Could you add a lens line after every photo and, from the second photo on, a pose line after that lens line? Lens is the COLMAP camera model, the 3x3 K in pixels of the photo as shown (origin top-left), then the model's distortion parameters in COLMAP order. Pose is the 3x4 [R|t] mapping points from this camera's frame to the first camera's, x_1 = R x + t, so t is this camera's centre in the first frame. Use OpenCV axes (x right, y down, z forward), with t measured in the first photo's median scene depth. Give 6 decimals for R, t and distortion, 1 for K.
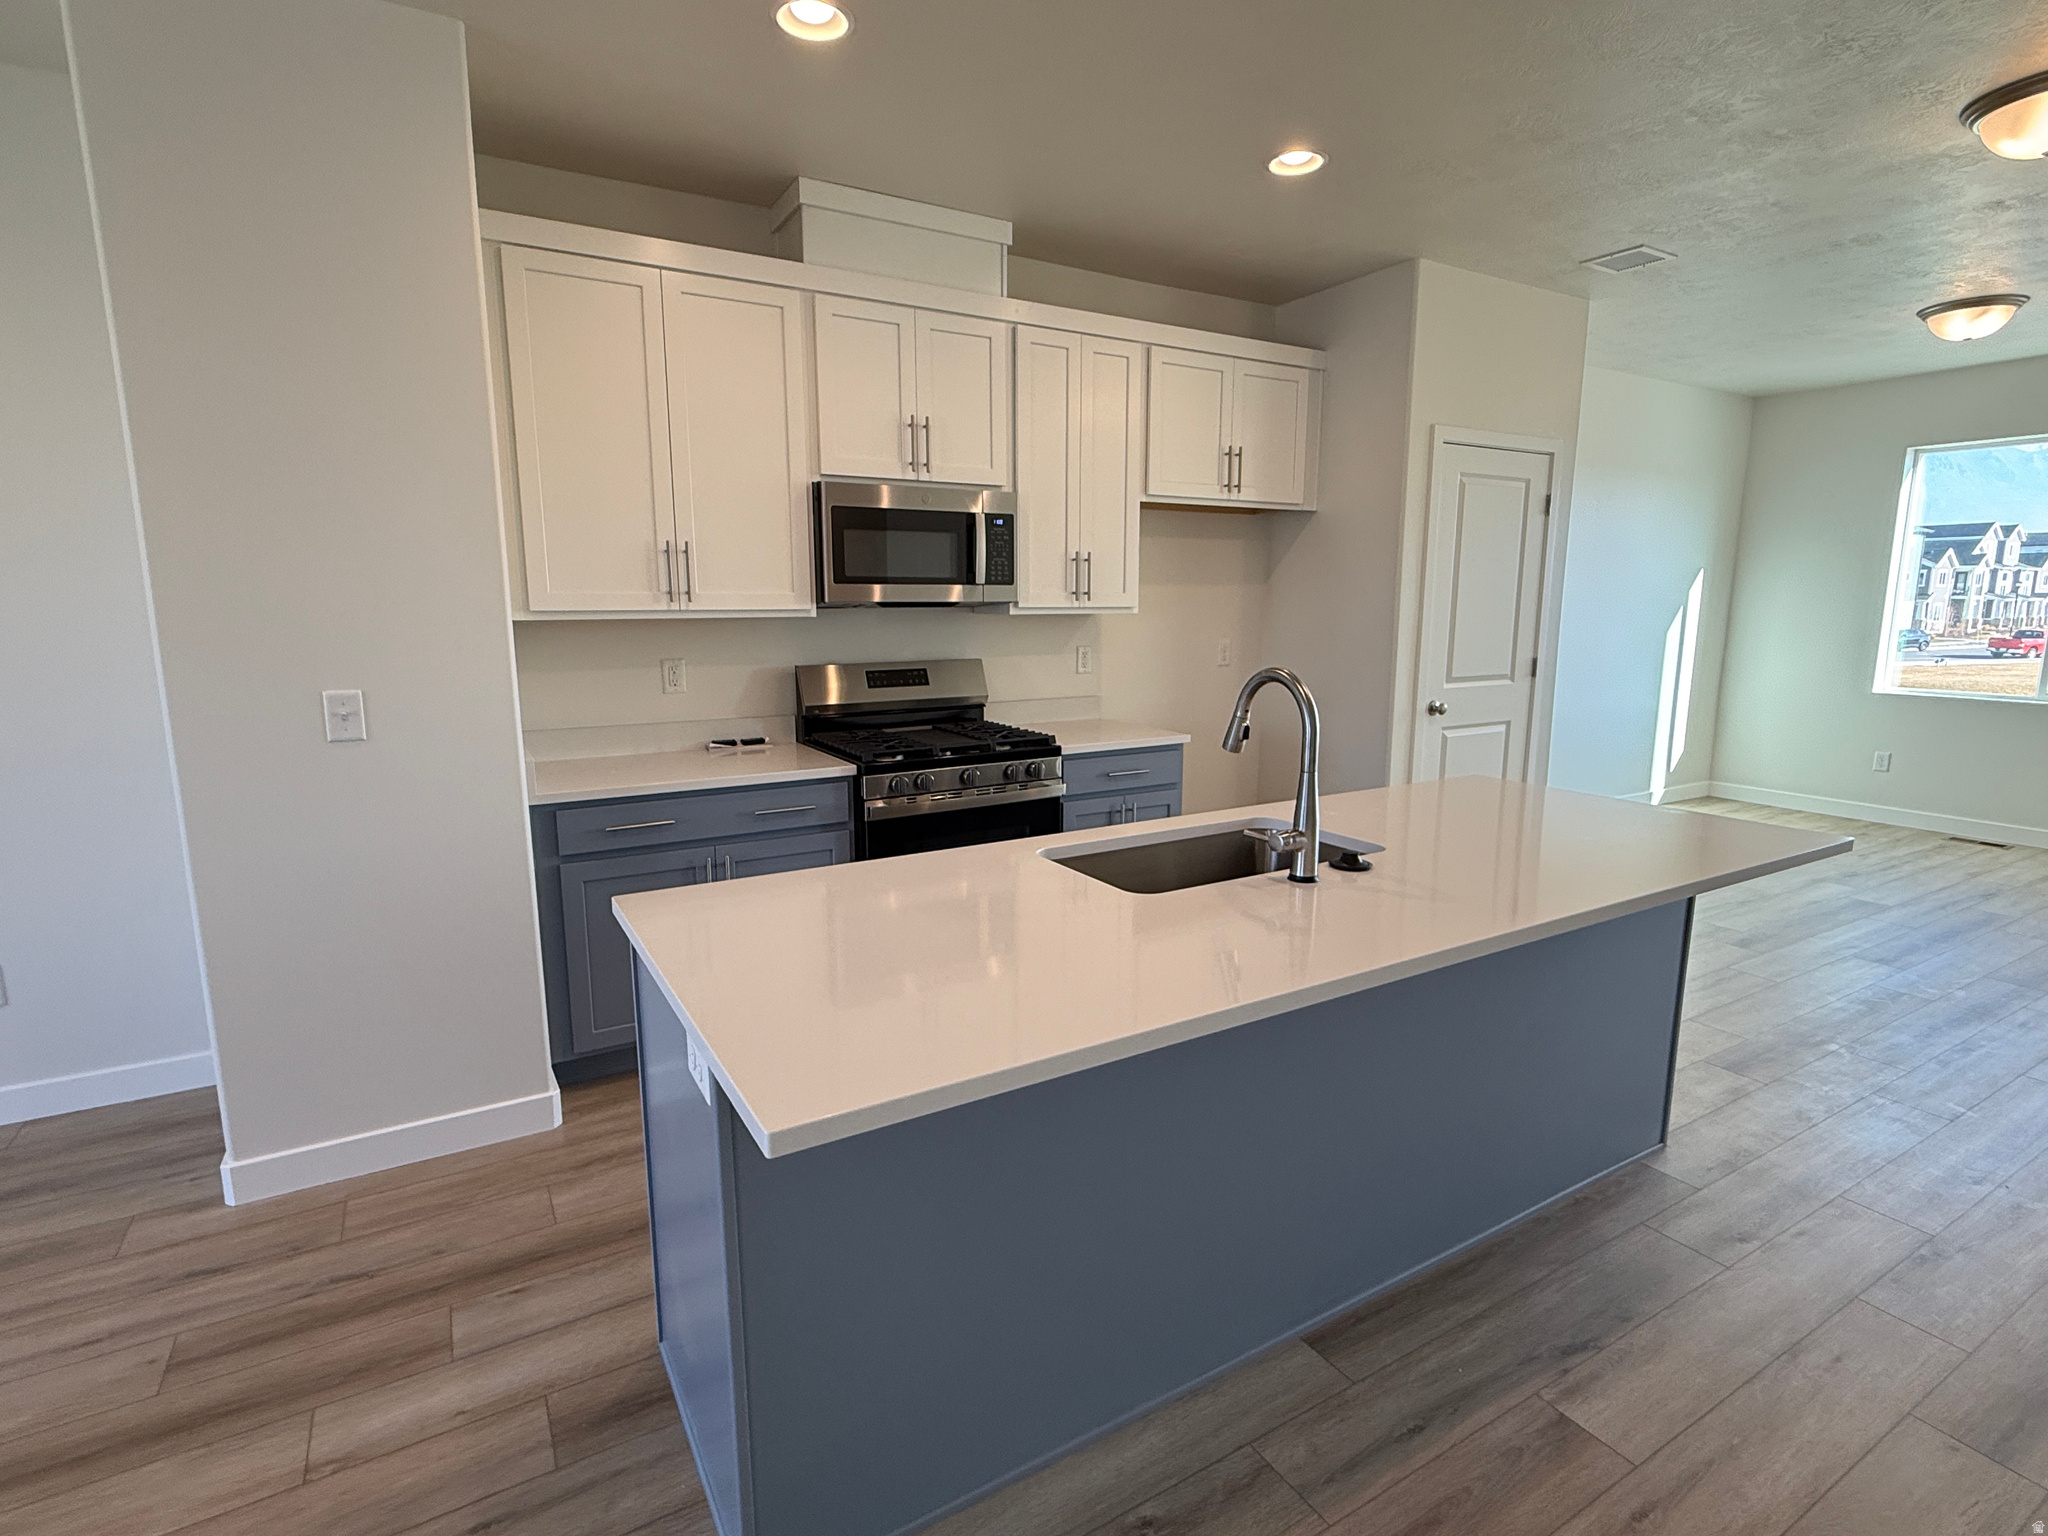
lens RADIAL K [[1006.7, 0, 1022.3], [0, 1006.7, 769.6], [0, 0, 1]] dist [-0.002077, 0.001154]
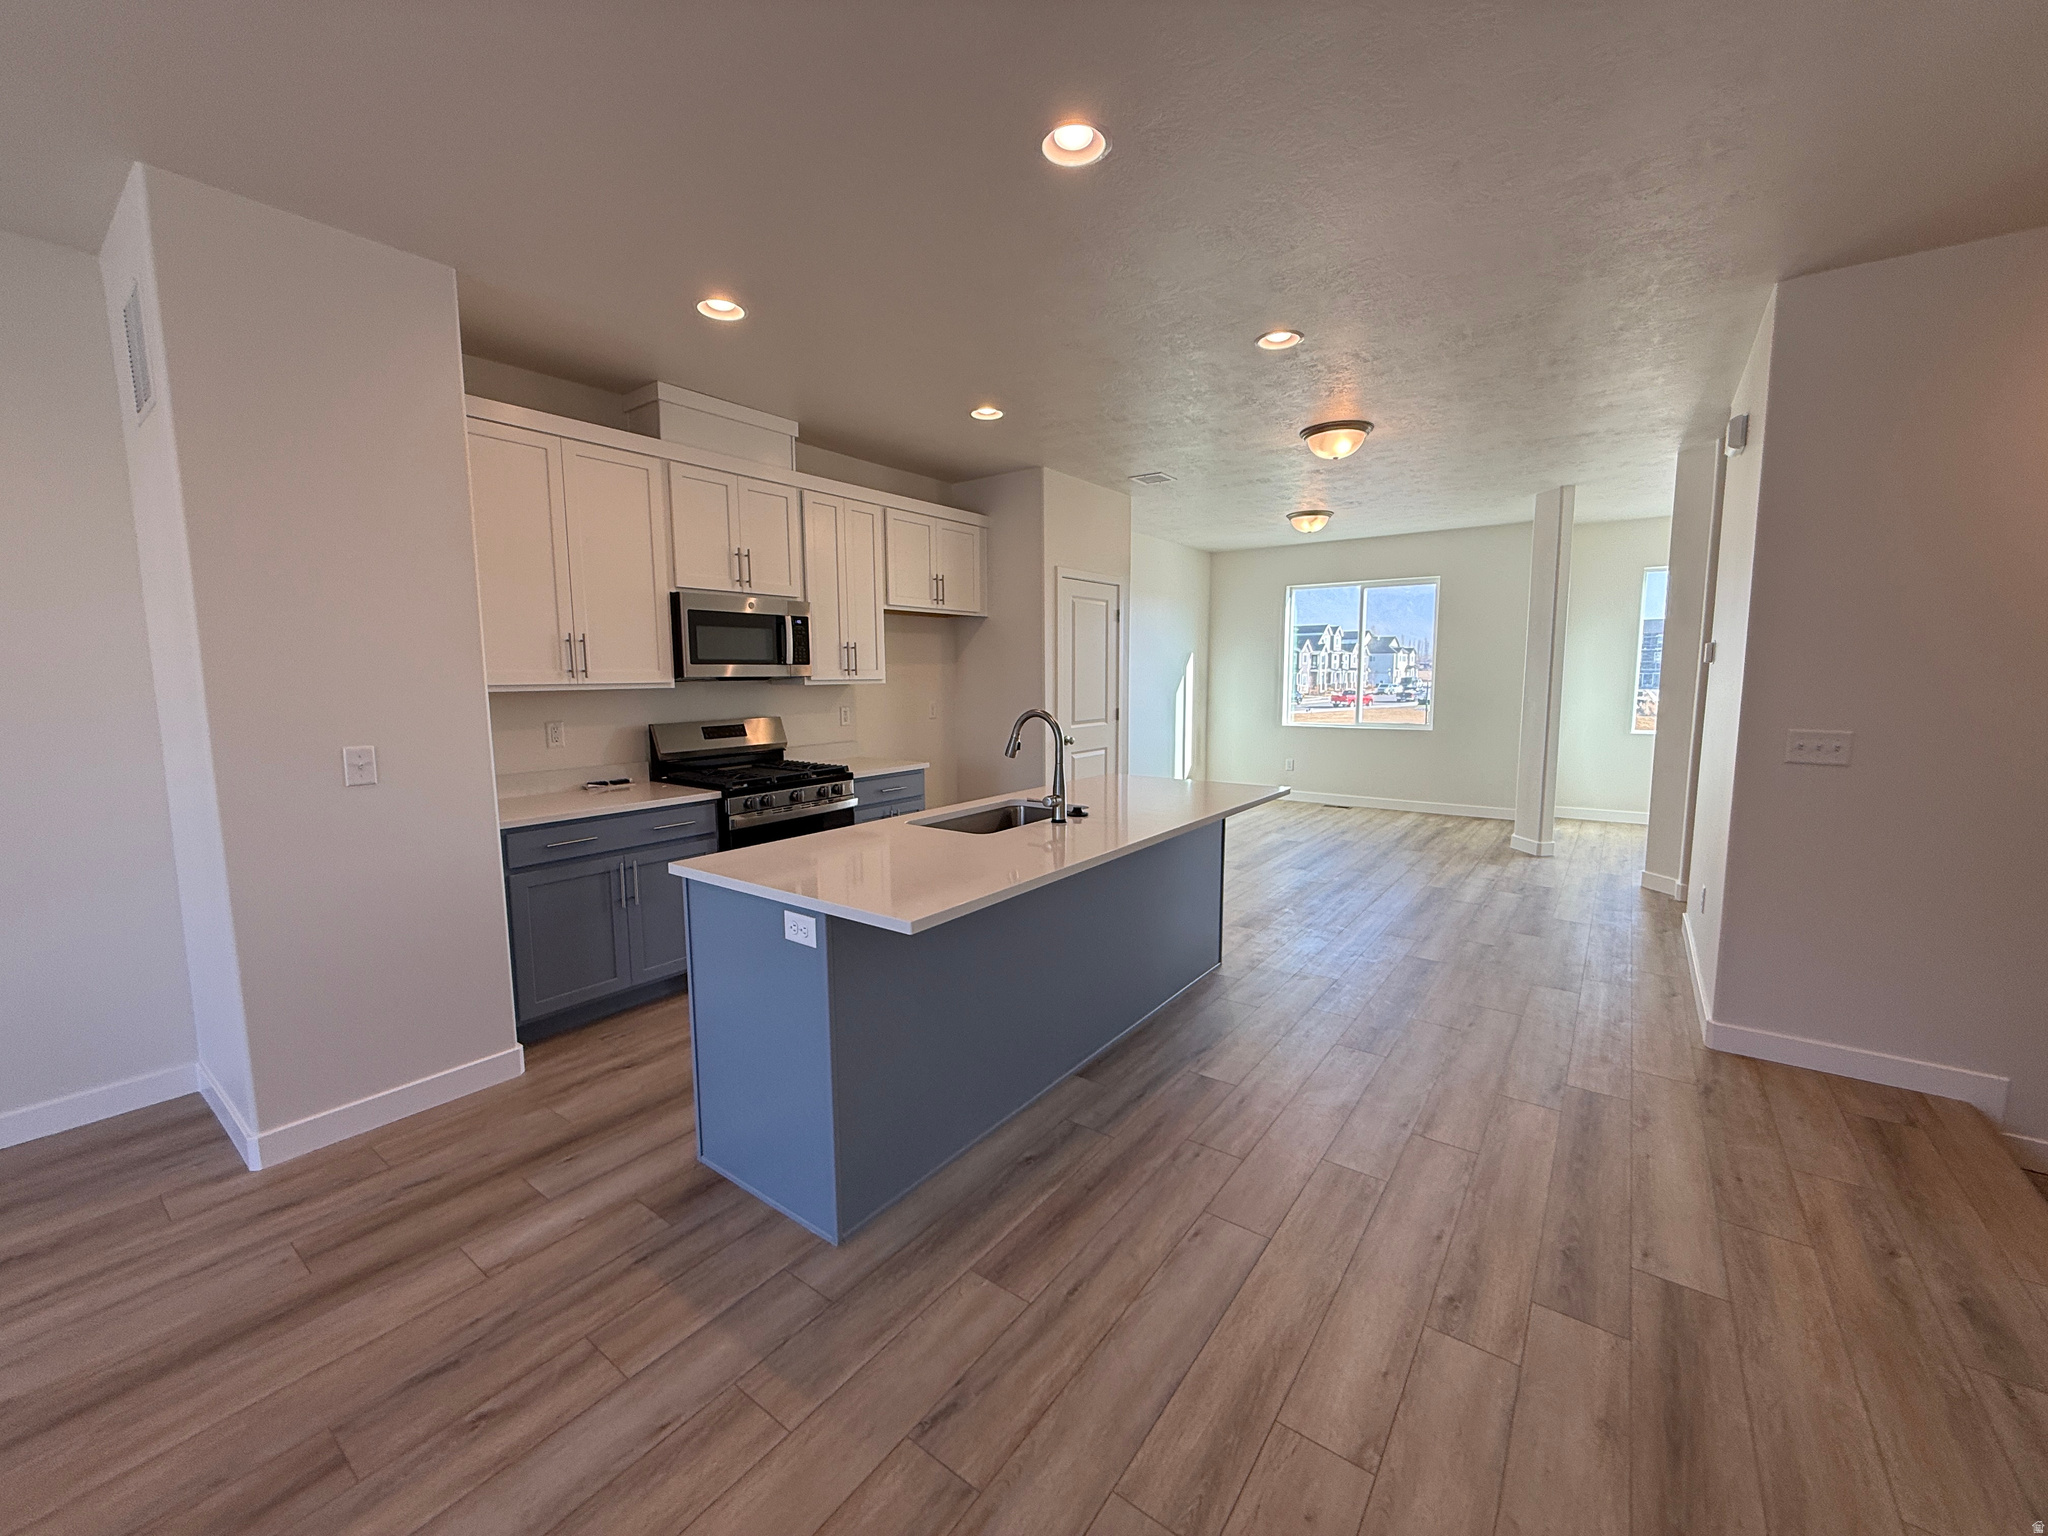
lens RADIAL K [[813.8, 0, 1018.5], [0, 813.8, 768.7], [0, 0, 1]] dist [-0.000768, 0.000772]
pose [[0.922493, -0.050575, 0.382686, -0.213167], [0.070627, 0.996759, -0.038522, 0.037423], [-0.379497, 0.062564, 0.923075, -0.216662]]
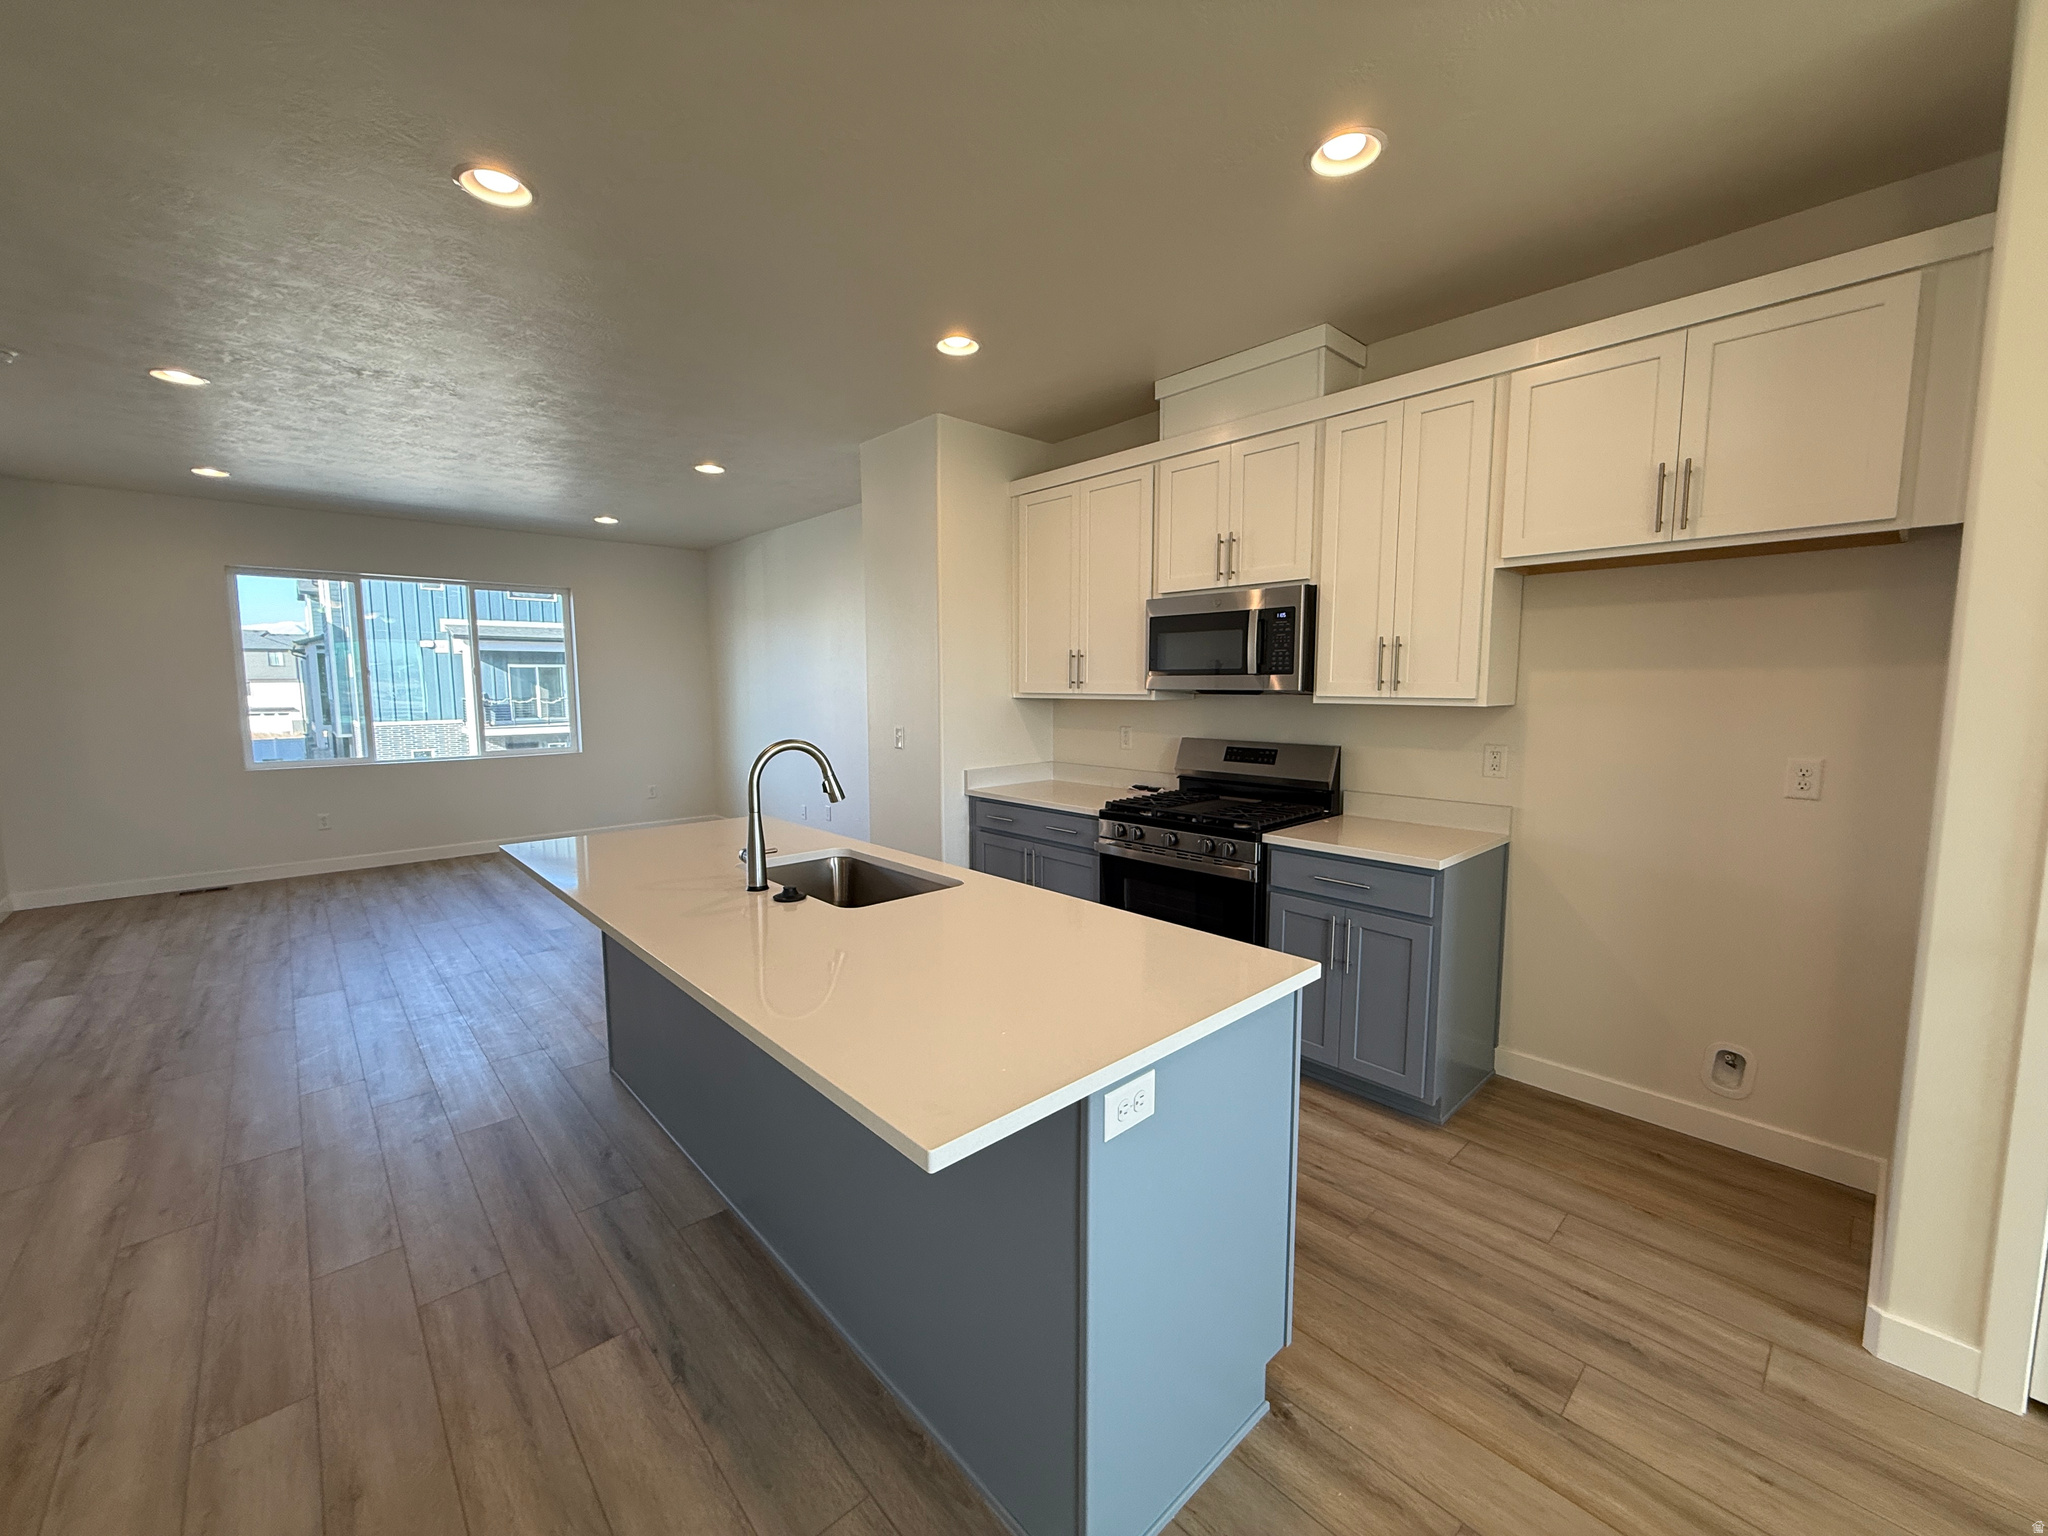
lens RADIAL K [[813.8, 0, 1016.6], [0, 813.8, 765.8], [0, 0, 1]] dist [-0.000768, 0.000772]
pose [[0.202094, 0.101125, -0.974131, 0.851123], [-0.162031, 0.984400, 0.068576, -0.116517], [0.965869, 0.143981, 0.215327, 0.637227]]
